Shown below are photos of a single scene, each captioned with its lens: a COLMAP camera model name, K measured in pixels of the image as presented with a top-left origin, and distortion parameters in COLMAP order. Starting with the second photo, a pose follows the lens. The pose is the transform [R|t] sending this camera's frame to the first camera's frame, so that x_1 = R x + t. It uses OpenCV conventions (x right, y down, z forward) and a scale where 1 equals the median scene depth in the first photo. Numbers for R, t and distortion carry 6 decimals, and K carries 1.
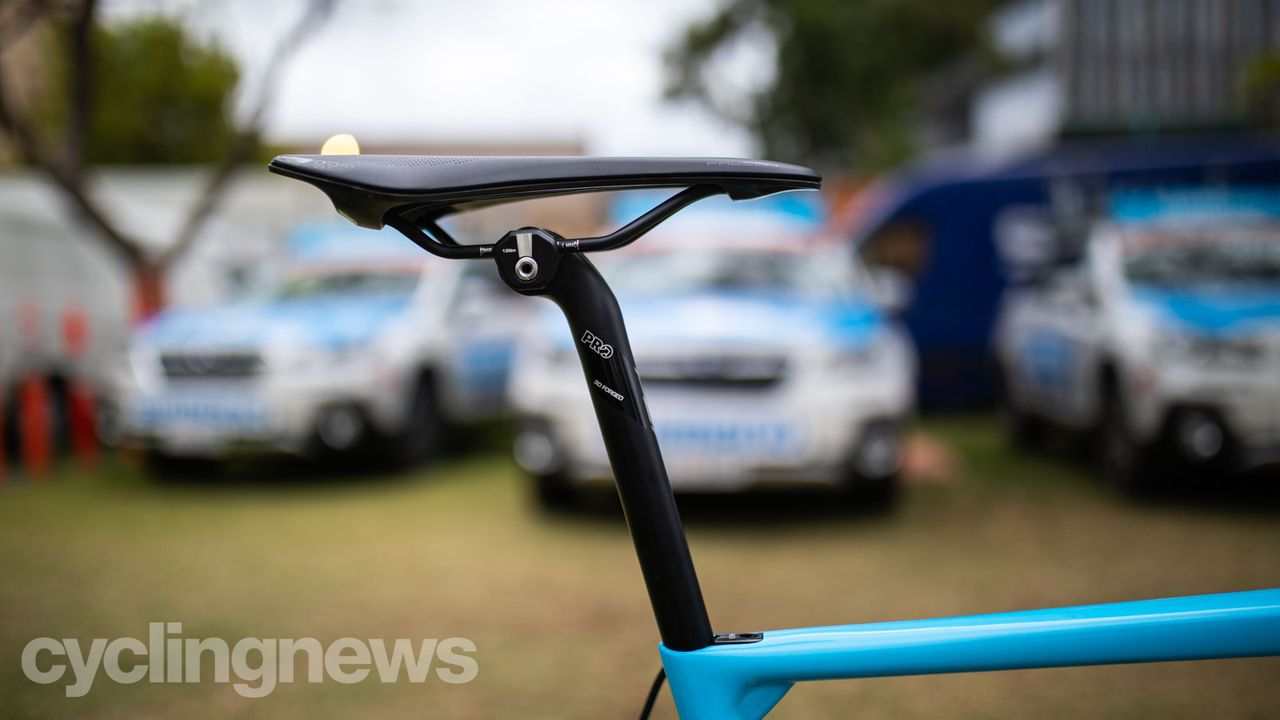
lens RADIAL K [[1315.7, 0, 648.8], [0, 1315.7, 357.7], [0, 0, 1]] dist [-0.038857, 0.000000]
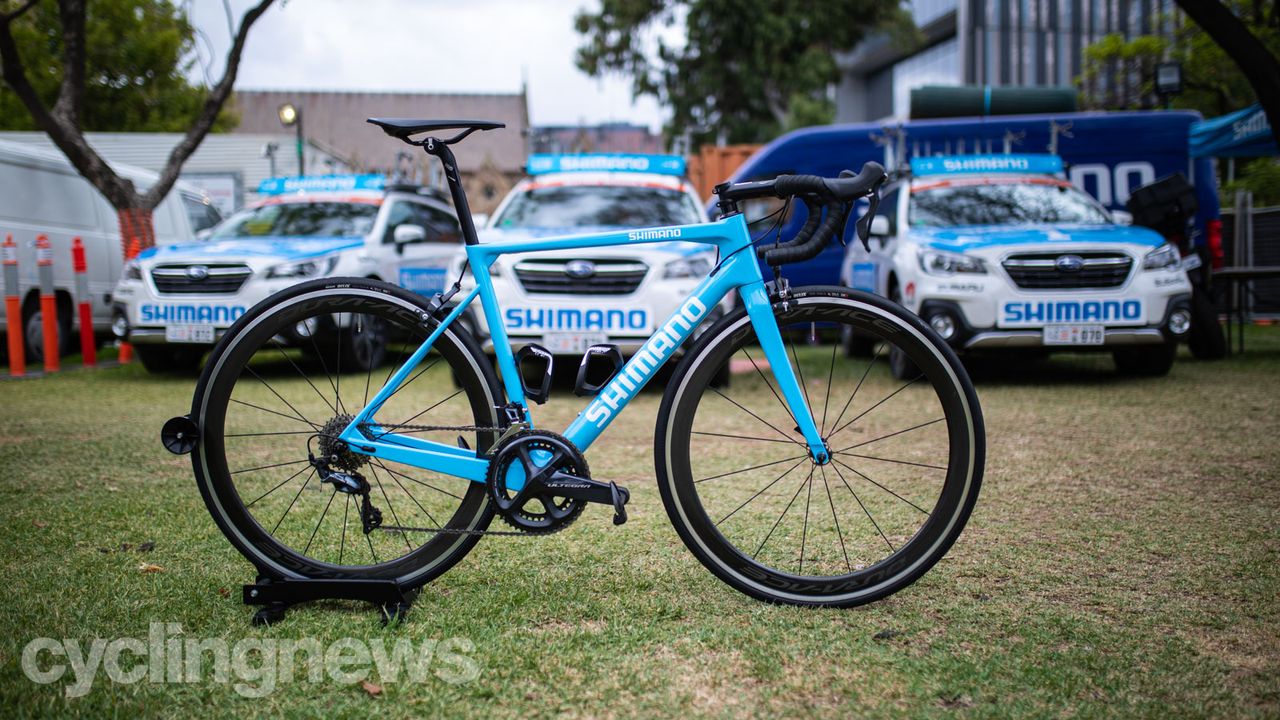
lens RADIAL K [[1315.7, 0, 646.8], [0, 1315.7, 360.3], [0, 0, 1]] dist [-0.038857, 0.000000]
pose [[0.998950, 0.005679, 0.045463, 0.032317], [-0.007095, 0.999493, 0.031046, 0.037826], [-0.045264, -0.031336, 0.998483, -0.254932]]
